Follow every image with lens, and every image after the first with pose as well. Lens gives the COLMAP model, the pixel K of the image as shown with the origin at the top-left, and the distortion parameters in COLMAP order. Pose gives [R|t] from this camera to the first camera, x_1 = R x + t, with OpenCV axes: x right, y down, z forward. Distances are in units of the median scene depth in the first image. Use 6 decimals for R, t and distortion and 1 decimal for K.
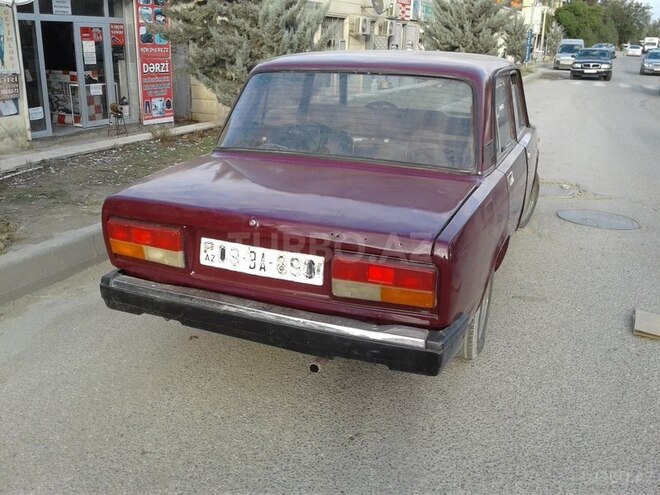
lens RADIAL K [[614.9, 0, 330.0], [0, 614.9, 247.5], [0, 0, 1]] dist [0.068762, 0.006164]
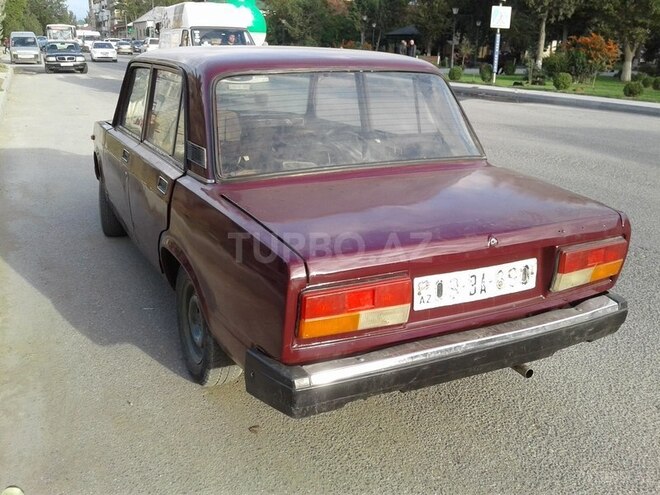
lens RADIAL K [[614.9, 0, 330.0], [0, 614.9, 247.5], [0, 0, 1]] dist [0.068762, 0.006164]
pose [[0.707766, -0.254571, 0.658984, -0.827742], [0.247803, 0.963008, 0.105872, -0.173662], [-0.661559, 0.088366, 0.744668, 0.456258]]
